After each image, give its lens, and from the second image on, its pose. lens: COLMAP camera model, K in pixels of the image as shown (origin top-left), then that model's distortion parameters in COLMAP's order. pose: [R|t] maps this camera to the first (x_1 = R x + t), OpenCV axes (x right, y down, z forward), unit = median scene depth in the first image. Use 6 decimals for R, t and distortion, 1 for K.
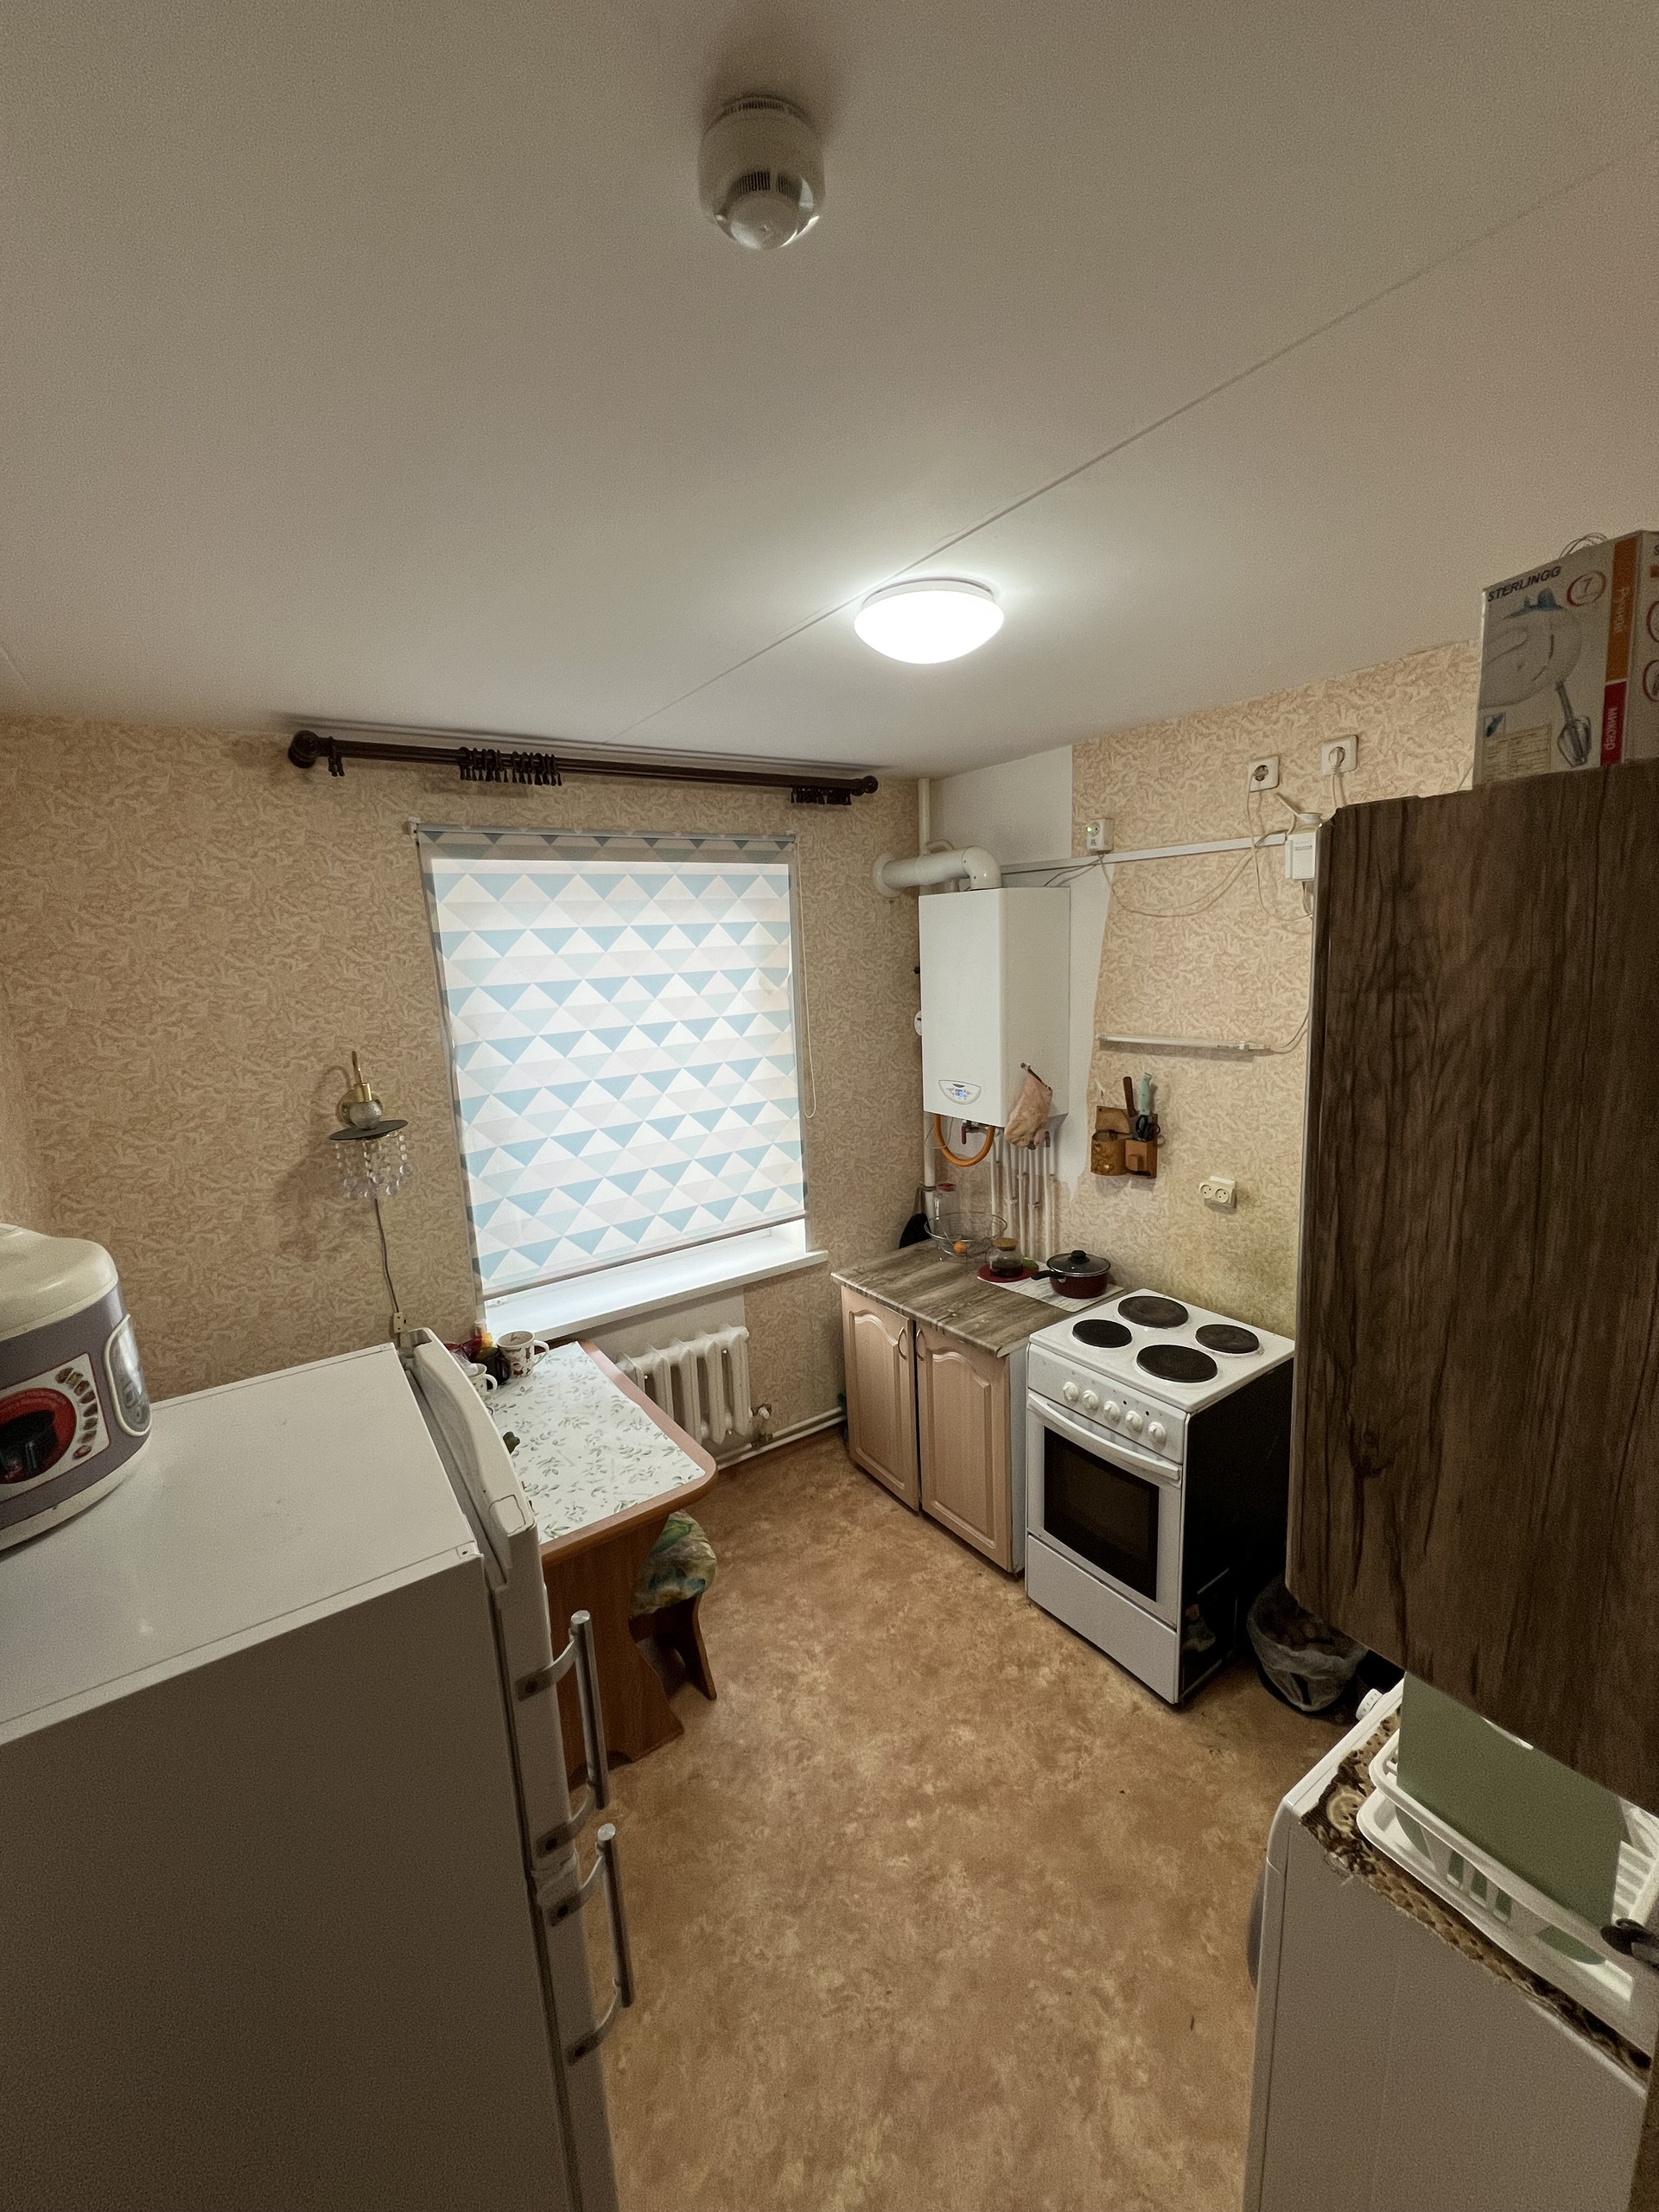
lens RADIAL K [[886.6, 0, 830.4], [0, 886.6, 1103.6], [0, 0, 1]] dist [-0.000776, 0.000470]
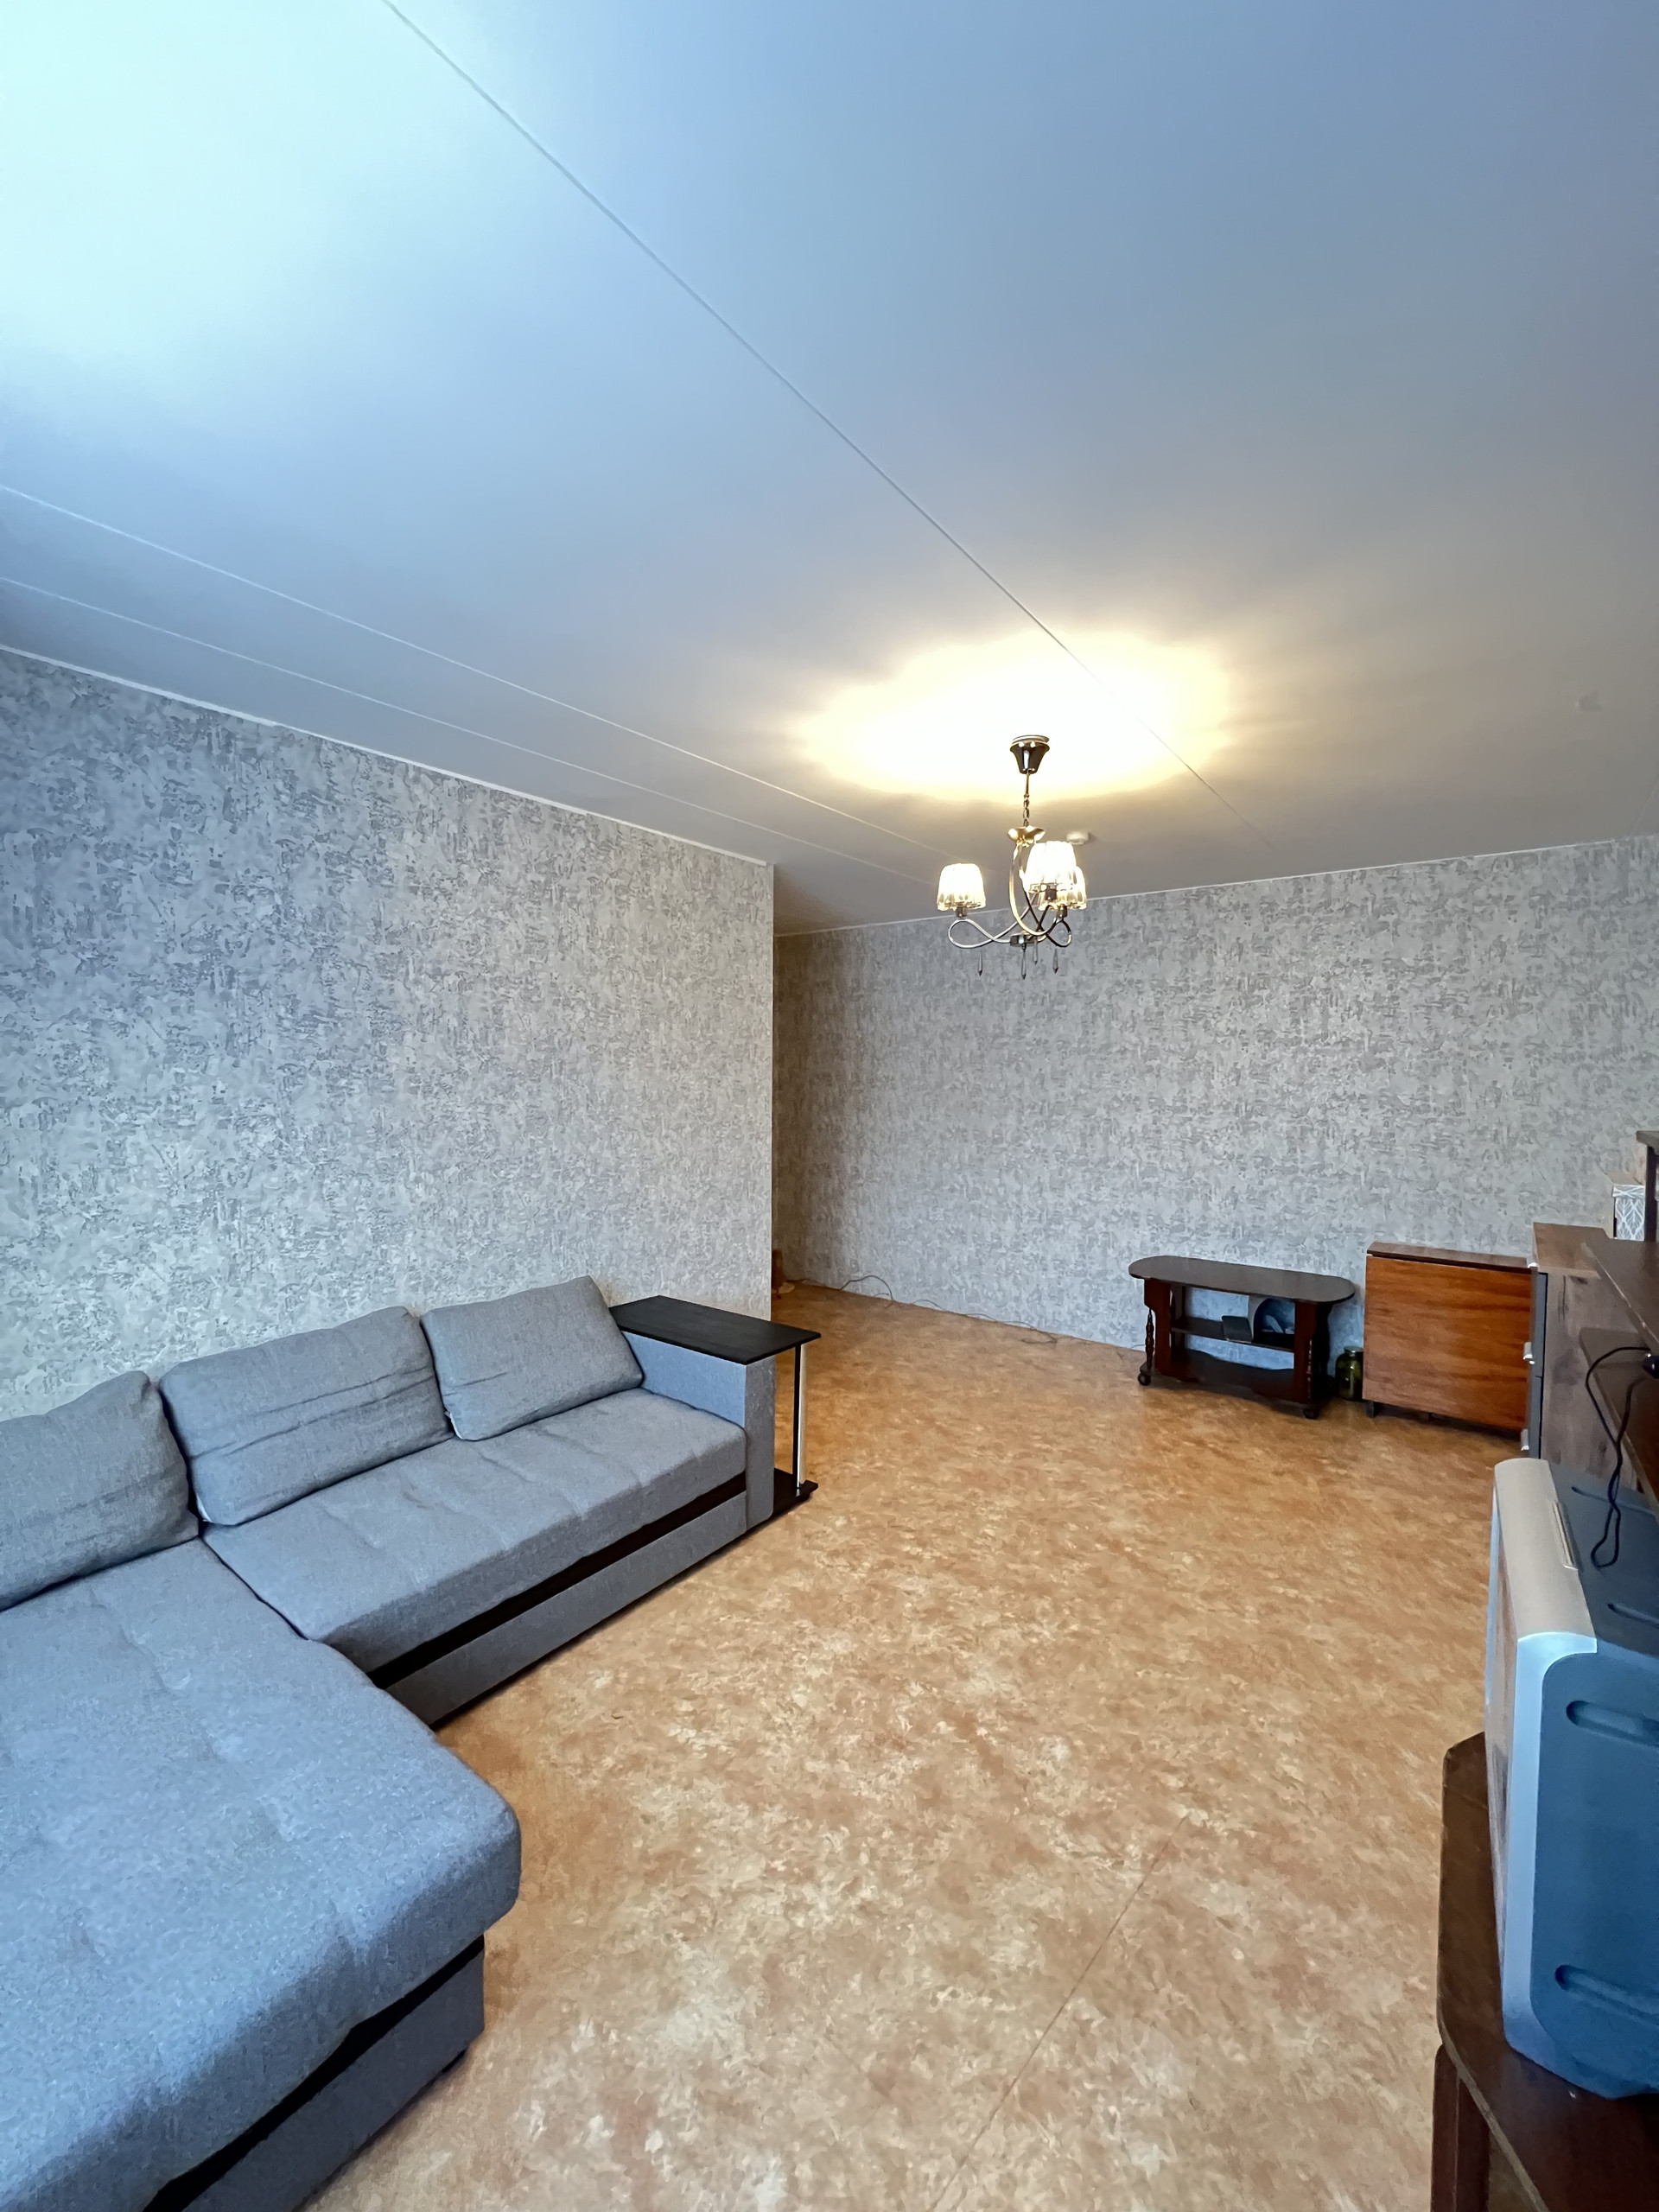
lens RADIAL K [[879.4, 0, 829.5], [0, 879.4, 1106.0], [0, 0, 1]] dist [-0.002730, 0.000064]
pose [[0.313984, 0.081092, -0.945959, 0.750038], [-0.191710, 0.981238, 0.020484, 0.070336], [0.929872, 0.174919, 0.323639, 0.310743]]
